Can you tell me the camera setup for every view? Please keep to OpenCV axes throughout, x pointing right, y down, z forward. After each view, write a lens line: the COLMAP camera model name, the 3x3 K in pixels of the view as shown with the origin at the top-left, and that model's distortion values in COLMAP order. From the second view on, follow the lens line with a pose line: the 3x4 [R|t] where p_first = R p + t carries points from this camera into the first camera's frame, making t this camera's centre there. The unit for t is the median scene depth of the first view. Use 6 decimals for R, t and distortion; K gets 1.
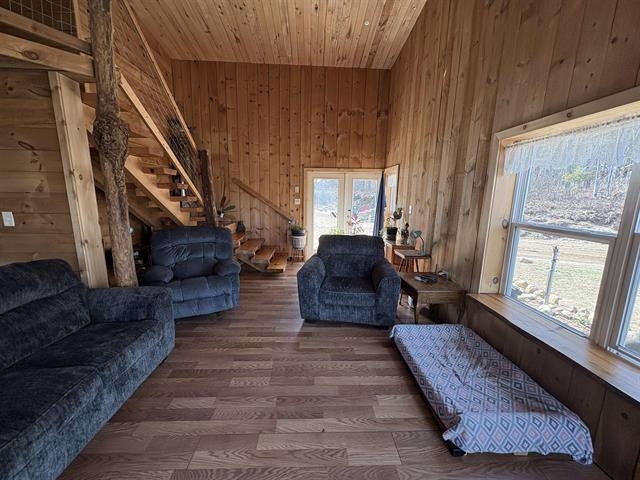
lens RADIAL K [[255.1, 0, 319.8], [0, 255.1, 240.1], [0, 0, 1]] dist [0.000942, -0.000025]
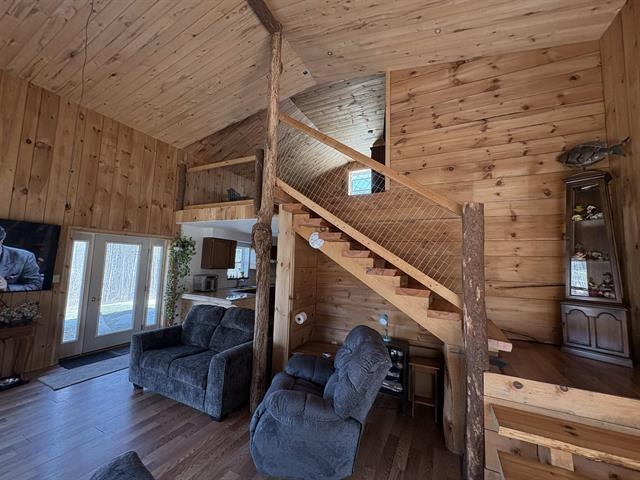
lens RADIAL K [[255.1, 0, 319.5], [0, 255.1, 239.6], [0, 0, 1]] dist [0.000942, -0.000025]
pose [[-0.477633, -0.116624, -0.870784, 0.216659], [-0.194982, 0.980504, -0.024369, -0.326616], [0.856650, 0.158148, -0.491061, 1.566639]]
